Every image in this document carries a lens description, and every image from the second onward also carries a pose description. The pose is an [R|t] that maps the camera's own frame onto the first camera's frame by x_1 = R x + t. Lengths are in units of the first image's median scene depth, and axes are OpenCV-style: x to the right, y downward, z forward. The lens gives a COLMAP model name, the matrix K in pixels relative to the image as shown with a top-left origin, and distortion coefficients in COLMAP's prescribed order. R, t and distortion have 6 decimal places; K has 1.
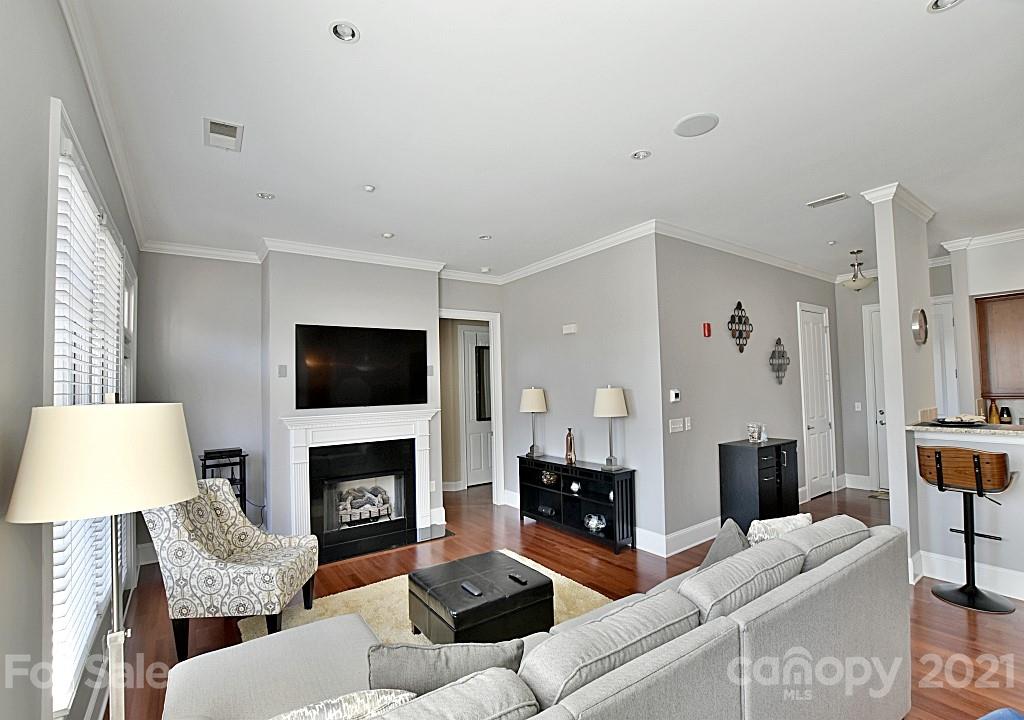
lens RADIAL K [[464.3, 0, 528.8], [0, 464.3, 366.9], [0, 0, 1]] dist [-0.033703, 0.006303]
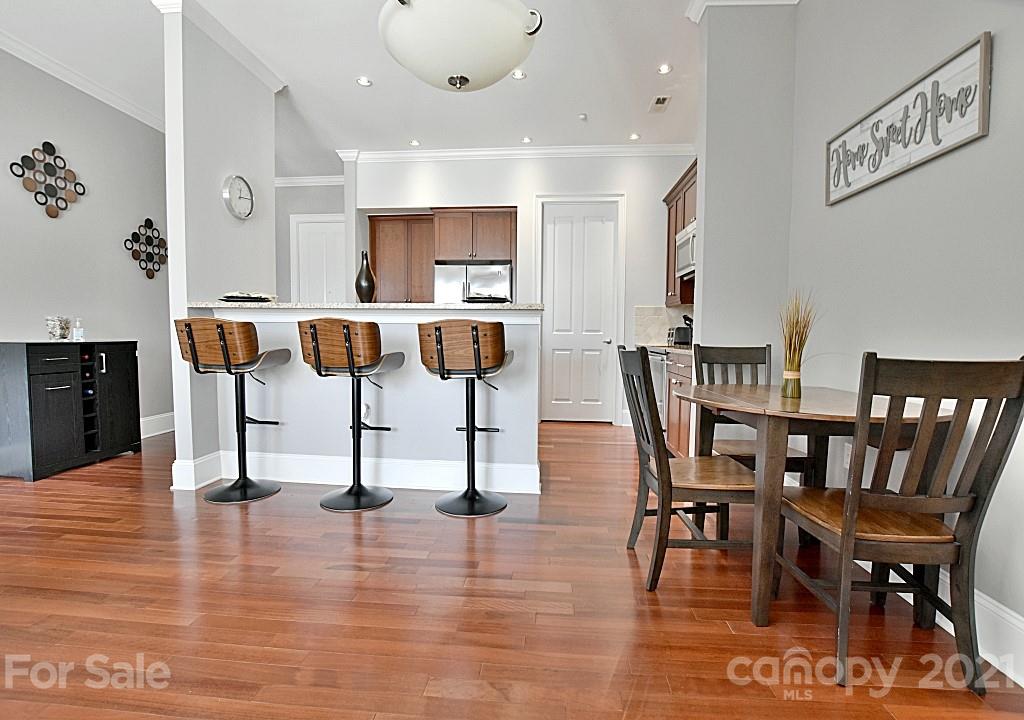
lens RADIAL K [[464.3, 0, 516.3], [0, 464.3, 357.0], [0, 0, 1]] dist [-0.033703, 0.006303]
pose [[0.642896, -0.007045, 0.765921, 0.389158], [-0.048275, 0.997597, 0.049698, 0.111025], [-0.764431, -0.068925, 0.641011, 0.017704]]
